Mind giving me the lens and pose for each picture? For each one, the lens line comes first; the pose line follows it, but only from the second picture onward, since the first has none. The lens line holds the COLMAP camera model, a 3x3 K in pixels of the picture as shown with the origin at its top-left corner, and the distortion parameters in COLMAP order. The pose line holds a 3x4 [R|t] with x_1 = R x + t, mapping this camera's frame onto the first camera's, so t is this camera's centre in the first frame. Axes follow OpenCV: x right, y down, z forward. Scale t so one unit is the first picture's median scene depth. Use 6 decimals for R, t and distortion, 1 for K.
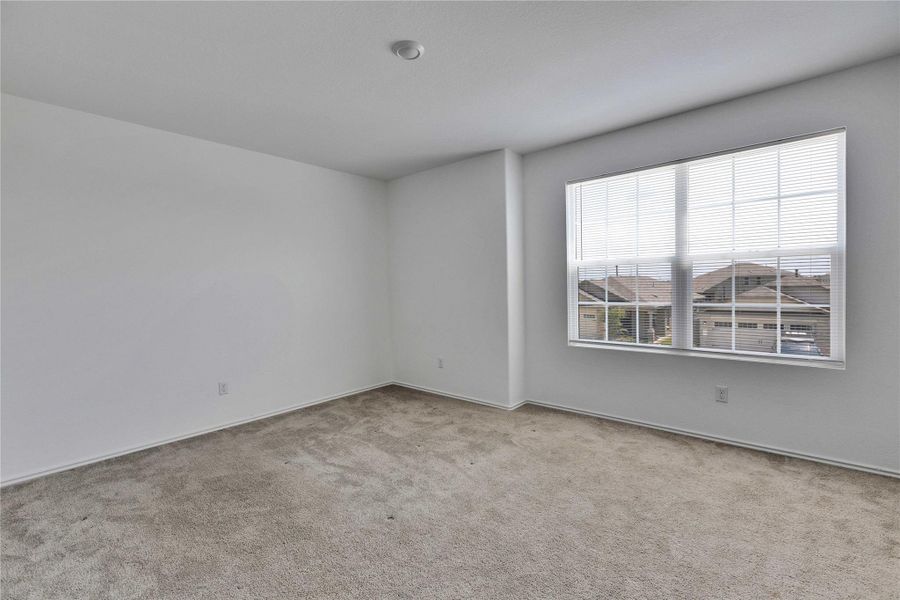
lens RADIAL K [[393.1, 0, 446.2], [0, 393.1, 300.6], [0, 0, 1]] dist [-0.001648, -0.000684]
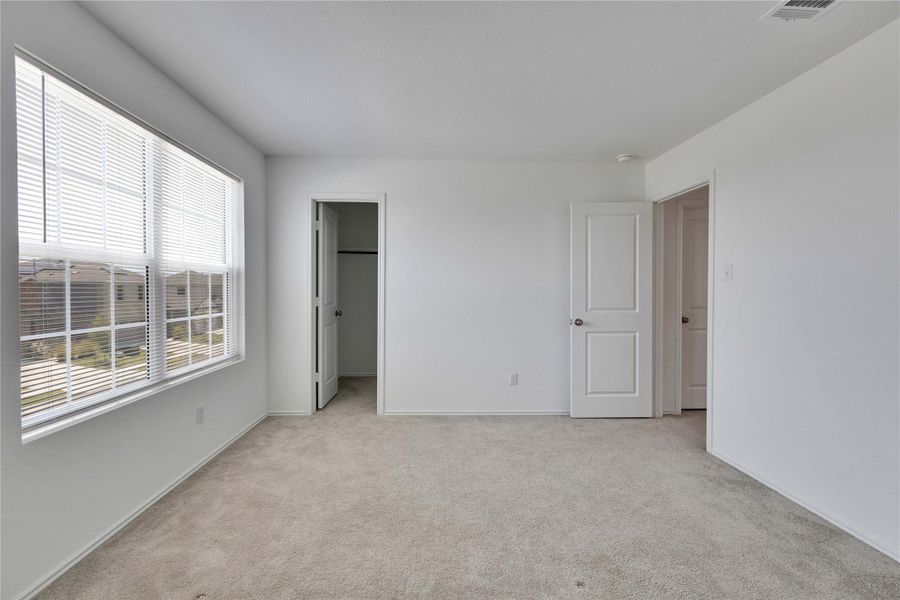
lens RADIAL K [[393.1, 0, 446.2], [0, 393.1, 300.6], [0, 0, 1]] dist [-0.001648, -0.000684]
pose [[-0.675999, -0.012350, 0.736799, -0.361785], [0.023128, 0.999011, 0.037965, -0.050849], [-0.736539, 0.042705, -0.675045, 1.128752]]
